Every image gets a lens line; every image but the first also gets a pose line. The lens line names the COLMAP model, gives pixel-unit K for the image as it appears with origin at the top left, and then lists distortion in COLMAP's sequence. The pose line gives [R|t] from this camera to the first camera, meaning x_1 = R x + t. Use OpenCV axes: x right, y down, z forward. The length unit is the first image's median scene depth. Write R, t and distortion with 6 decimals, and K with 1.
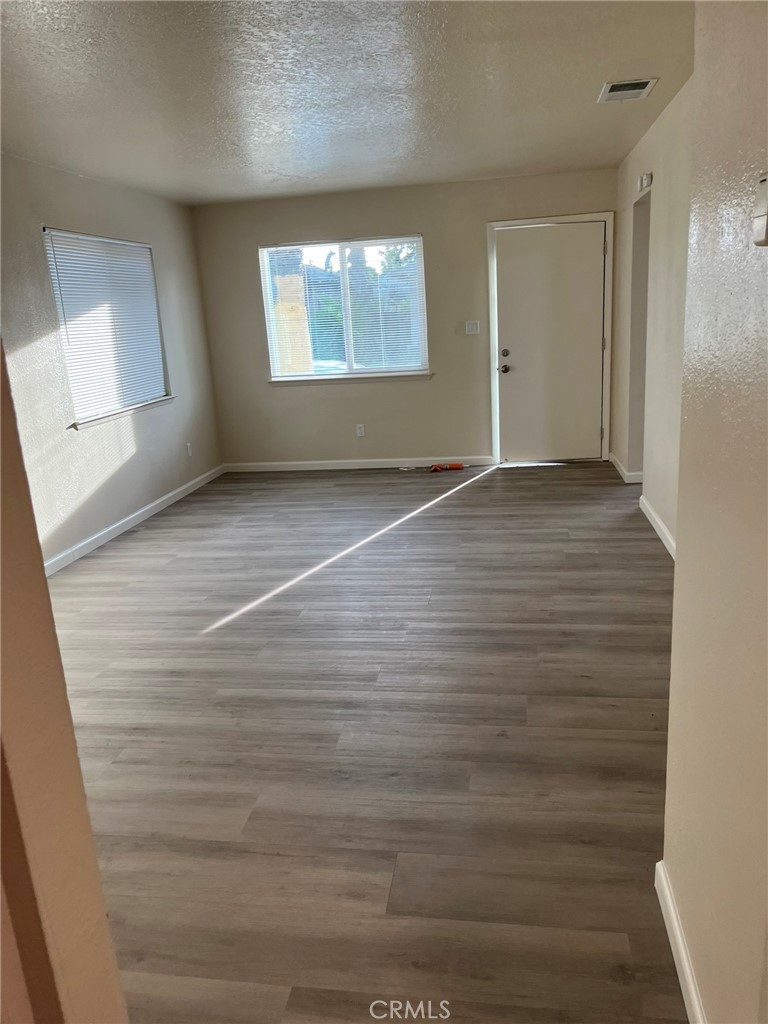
lens RADIAL K [[773.6, 0, 386.4], [0, 773.6, 513.7], [0, 0, 1]] dist [0.001721, -0.011513]
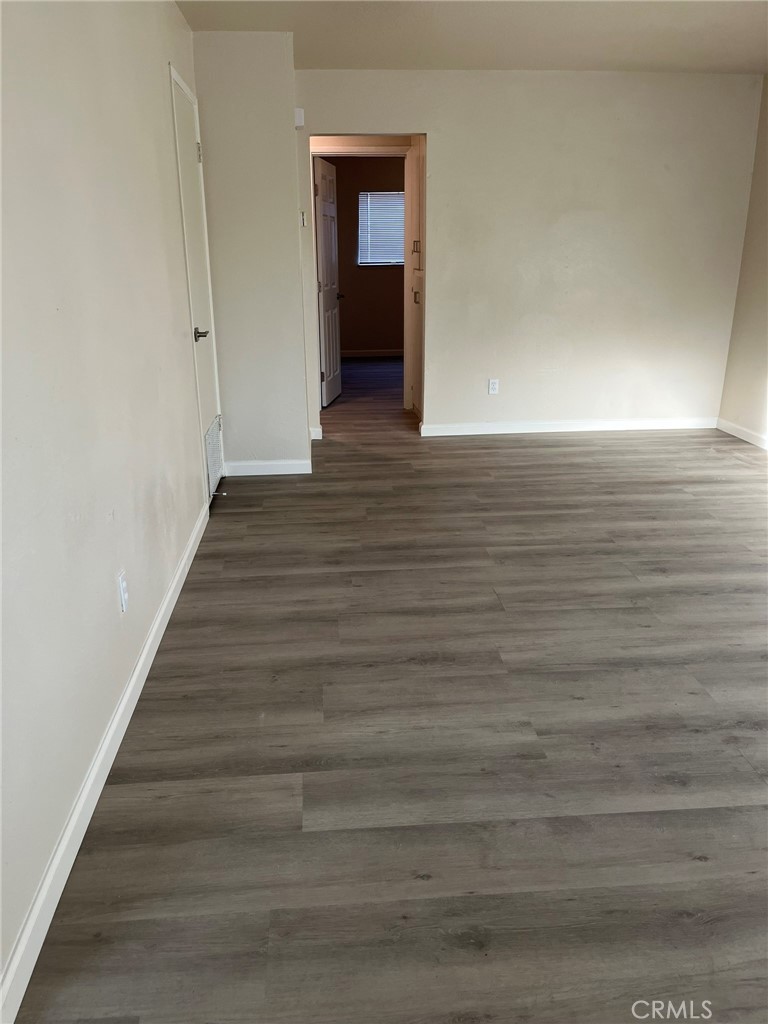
lens RADIAL K [[773.6, 0, 380.4], [0, 773.6, 512.8], [0, 0, 1]] dist [0.001721, -0.011513]
pose [[-0.970043, 0.142145, -0.197006, 0.303944], [0.008987, 0.831389, 0.555618, -0.390031], [0.242767, 0.537203, -0.807760, 1.495393]]
